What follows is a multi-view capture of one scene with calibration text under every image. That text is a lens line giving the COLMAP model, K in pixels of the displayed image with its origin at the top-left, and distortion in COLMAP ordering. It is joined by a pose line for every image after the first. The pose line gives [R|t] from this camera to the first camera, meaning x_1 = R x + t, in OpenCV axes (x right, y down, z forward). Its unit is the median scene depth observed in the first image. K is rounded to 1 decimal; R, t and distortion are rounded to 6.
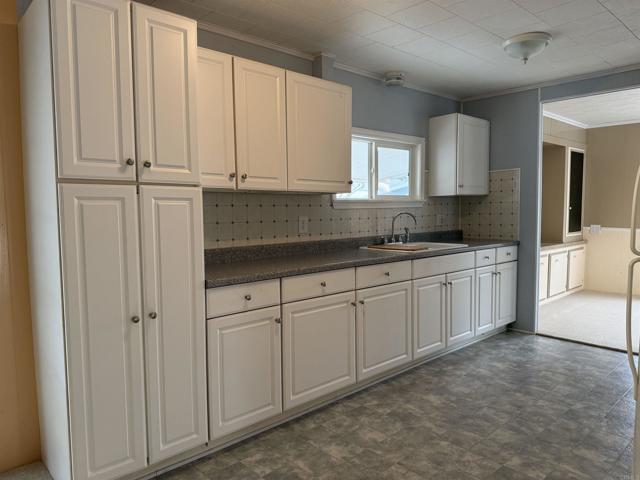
lens RADIAL K [[450.1, 0, 324.8], [0, 450.1, 220.9], [0, 0, 1]] dist [0.054115, -0.065631]
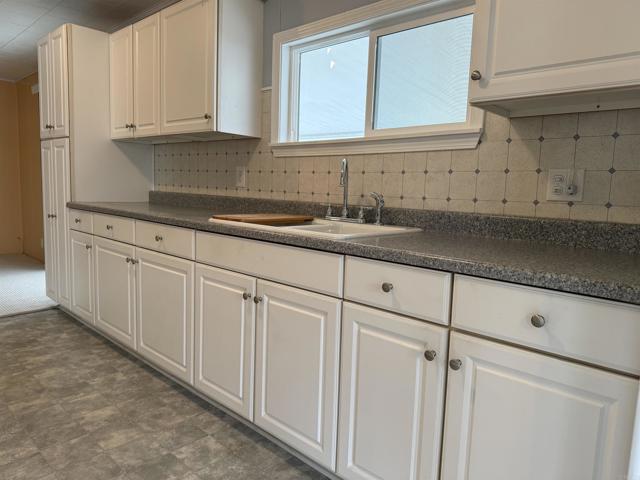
lens RADIAL K [[450.1, 0, 321.8], [0, 450.1, 244.7], [0, 0, 1]] dist [0.054115, -0.065631]
pose [[0.055548, 0.140019, -0.988589, 0.909051], [-0.064471, 0.988555, 0.136392, 0.010255], [0.996372, 0.056159, 0.063940, 1.260143]]
